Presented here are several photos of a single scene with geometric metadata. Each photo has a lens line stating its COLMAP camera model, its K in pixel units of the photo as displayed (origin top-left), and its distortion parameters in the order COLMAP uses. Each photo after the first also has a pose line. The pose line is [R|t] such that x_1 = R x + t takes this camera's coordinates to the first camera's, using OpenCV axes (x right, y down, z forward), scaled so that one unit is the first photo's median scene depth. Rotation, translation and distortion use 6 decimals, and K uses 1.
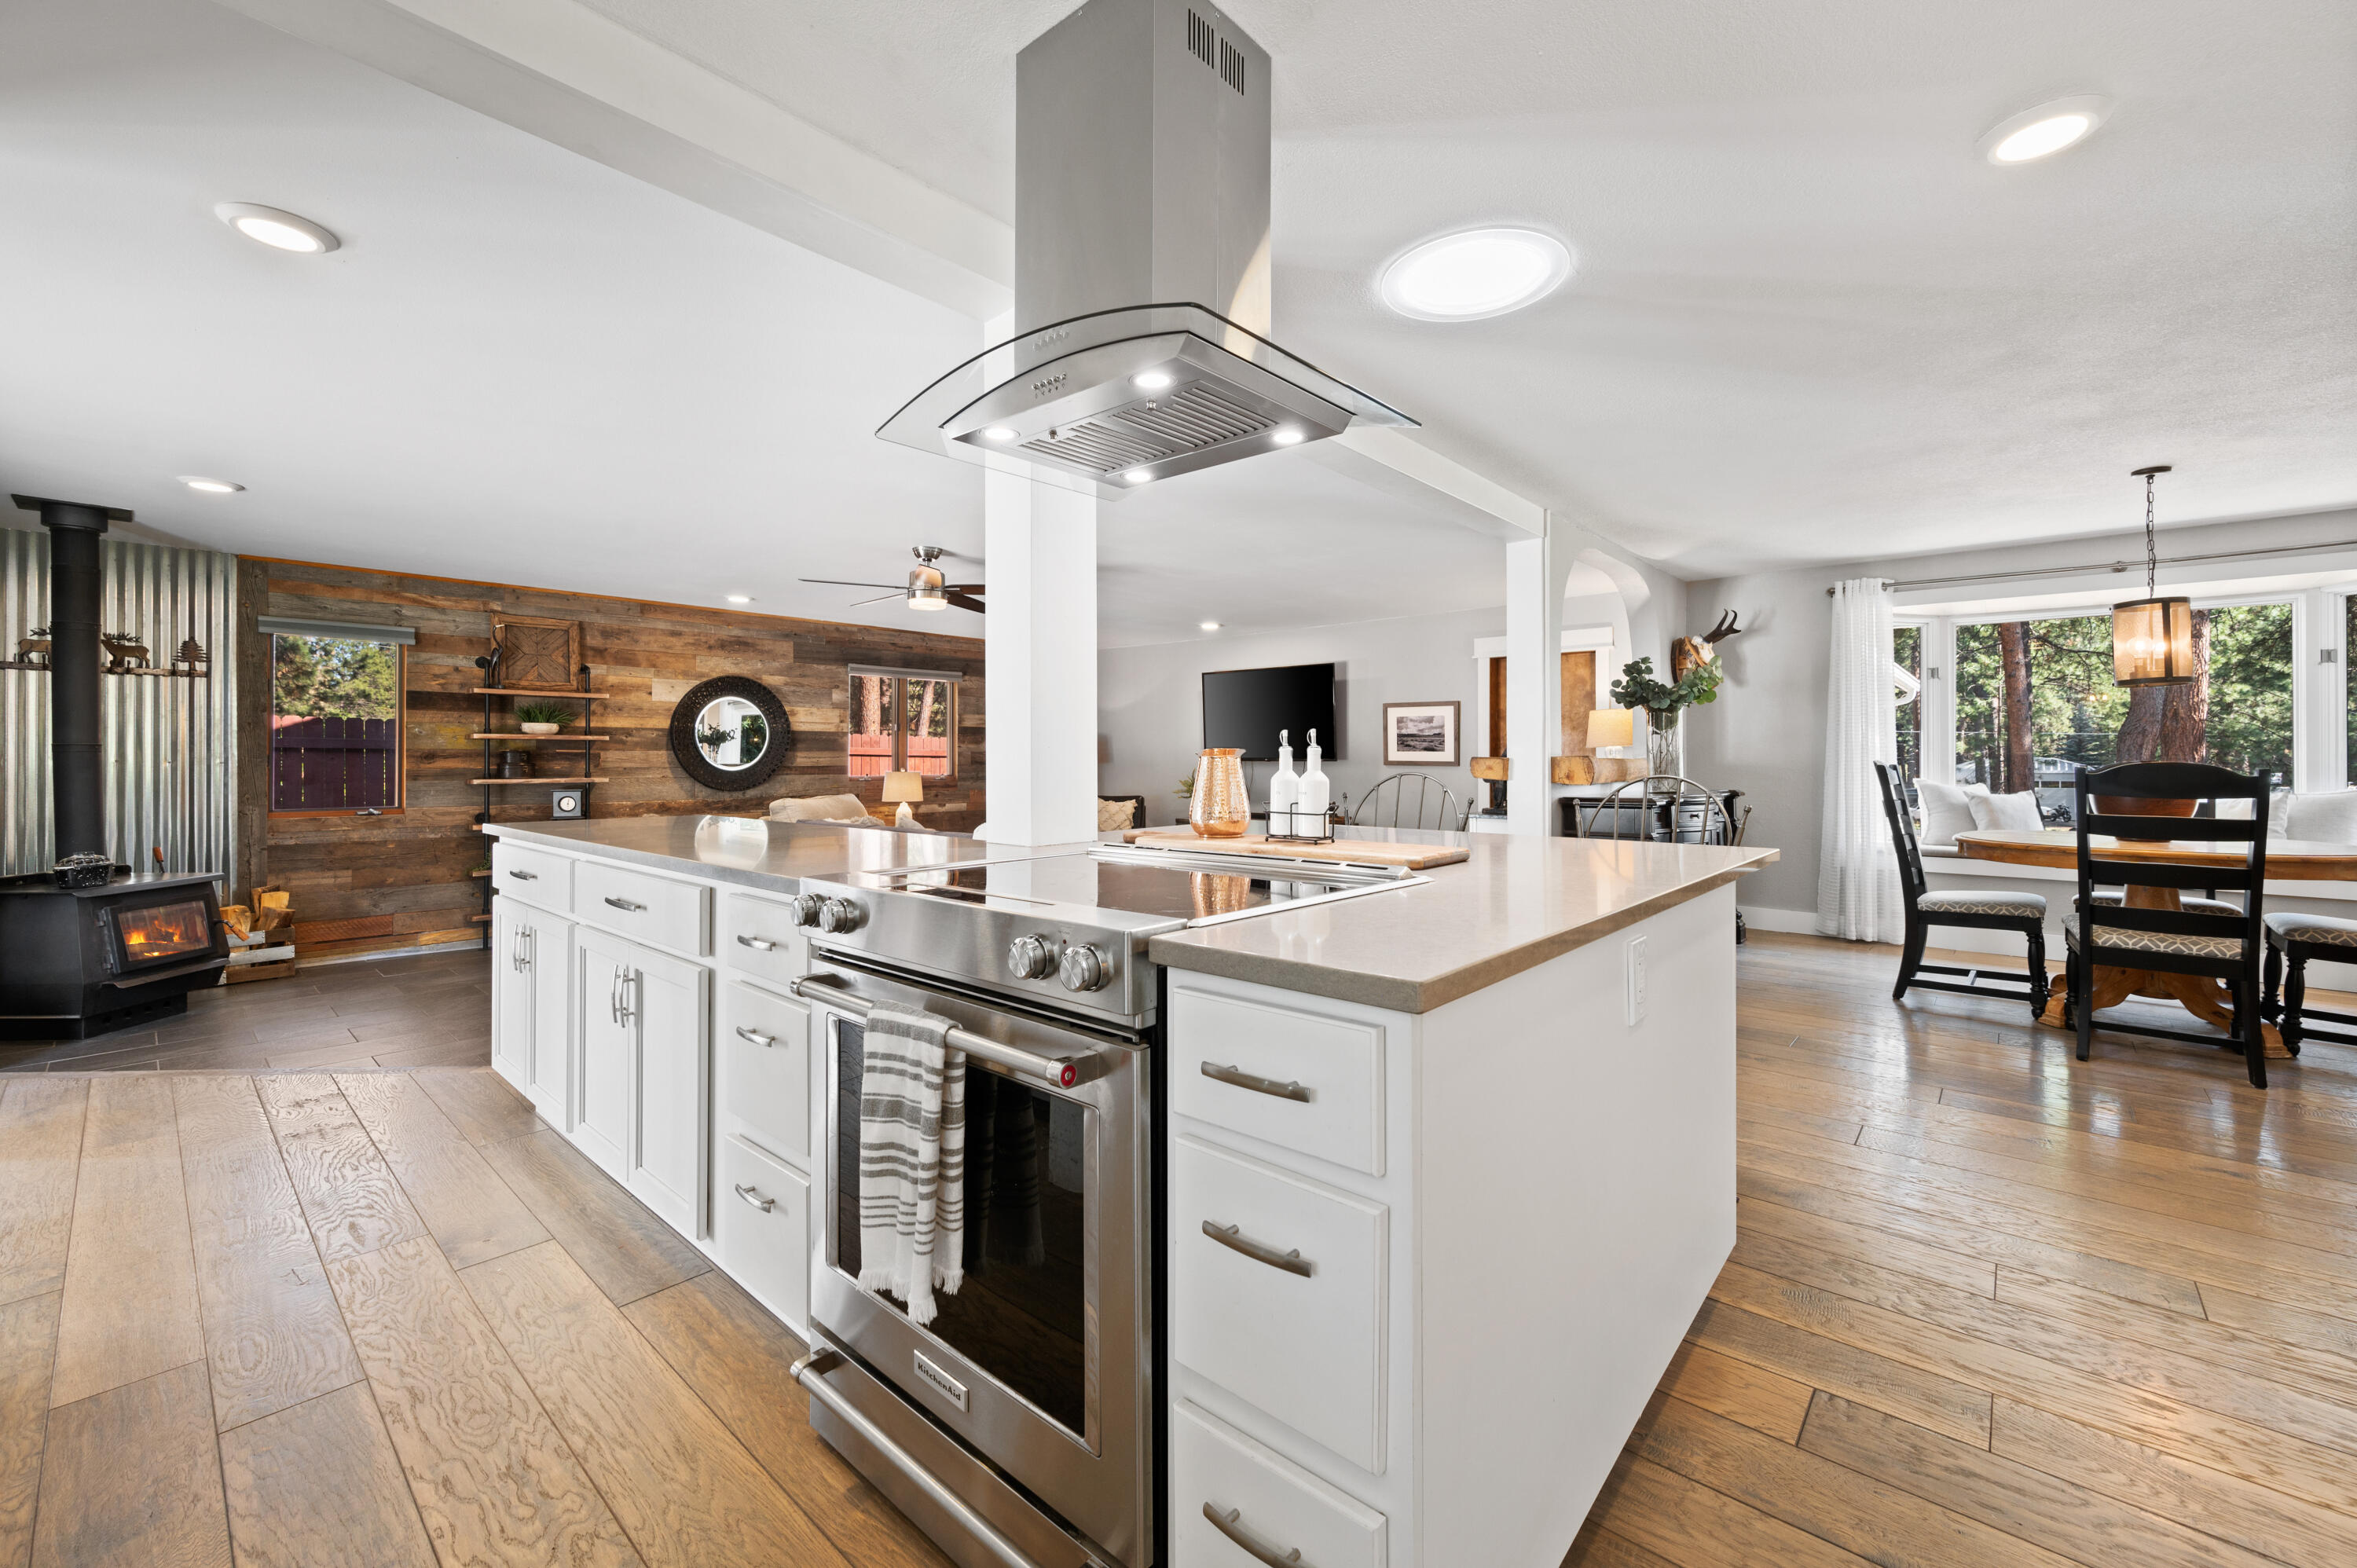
lens RADIAL K [[944.7, 0, 1173.5], [0, 944.7, 754.1], [0, 0, 1]] dist [-0.001243, -0.000056]
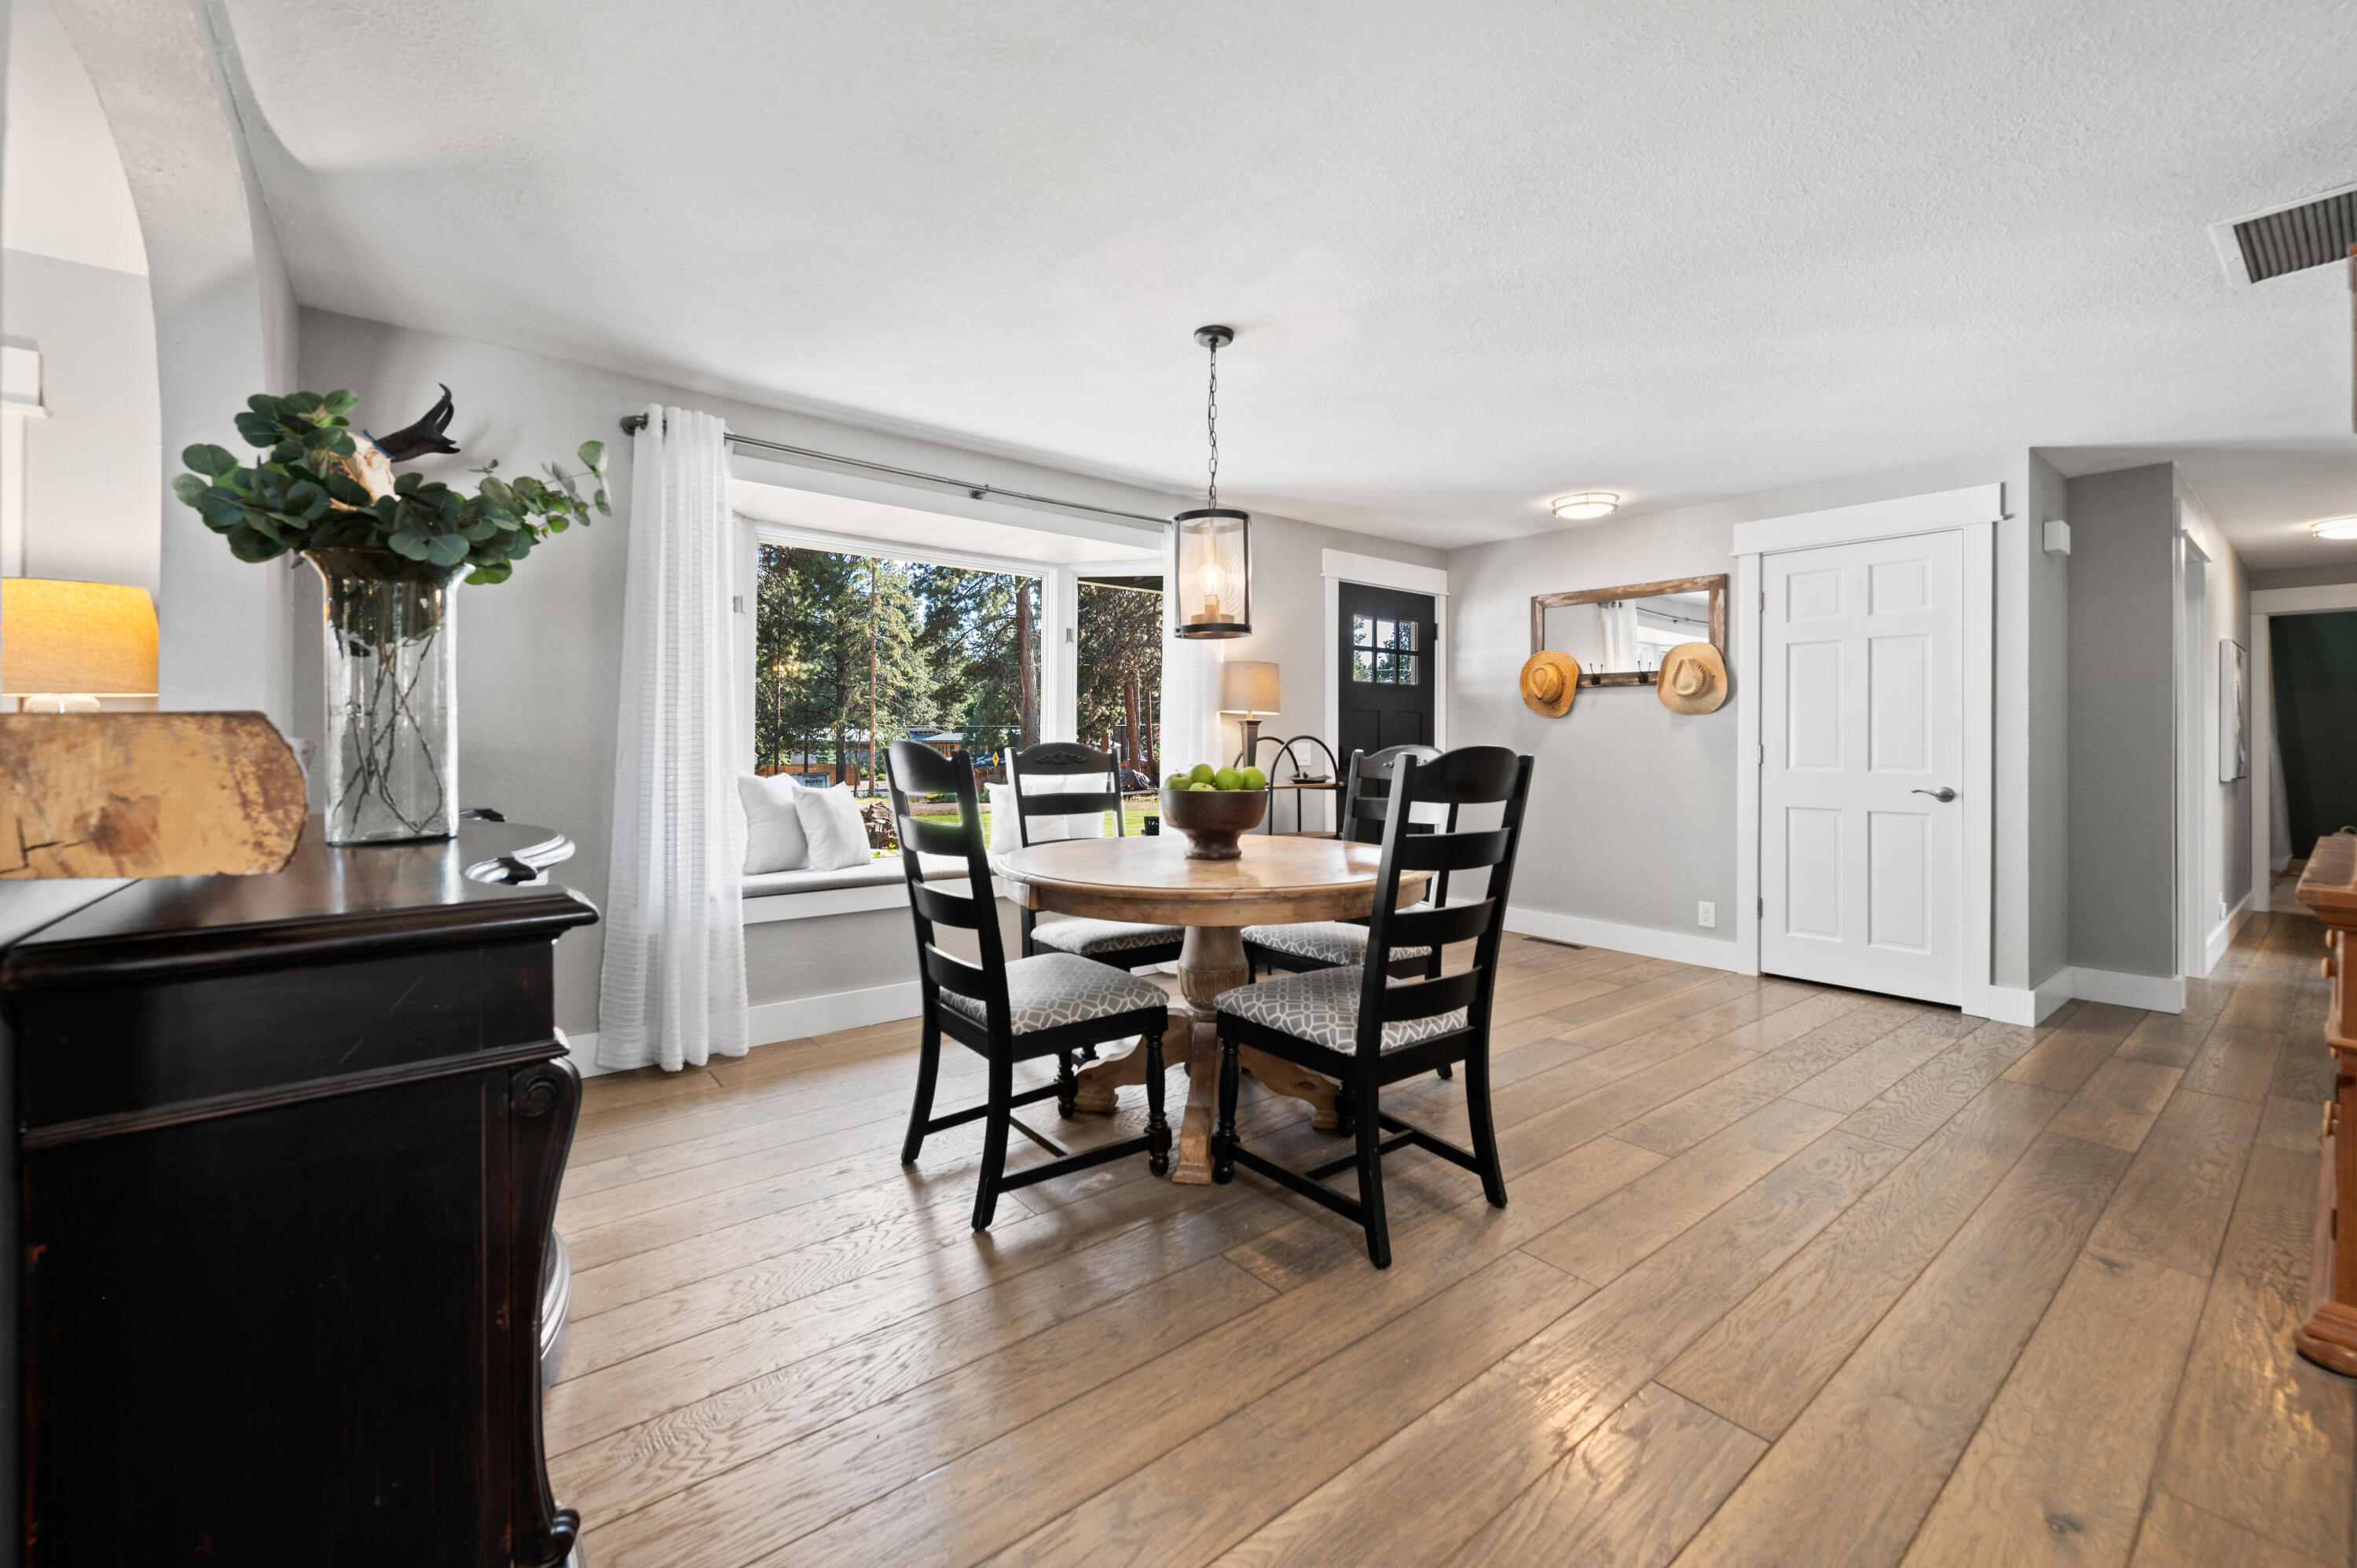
lens RADIAL K [[948.0, 0, 1173.4], [0, 948.0, 736.5], [0, 0, 1]] dist [-0.001093, -0.000149]
pose [[0.165651, 0.005701, 0.986168, 0.210004], [-0.010042, 0.999941, -0.004094, 0.003751], [-0.986133, -0.009225, 0.165699, 0.580850]]
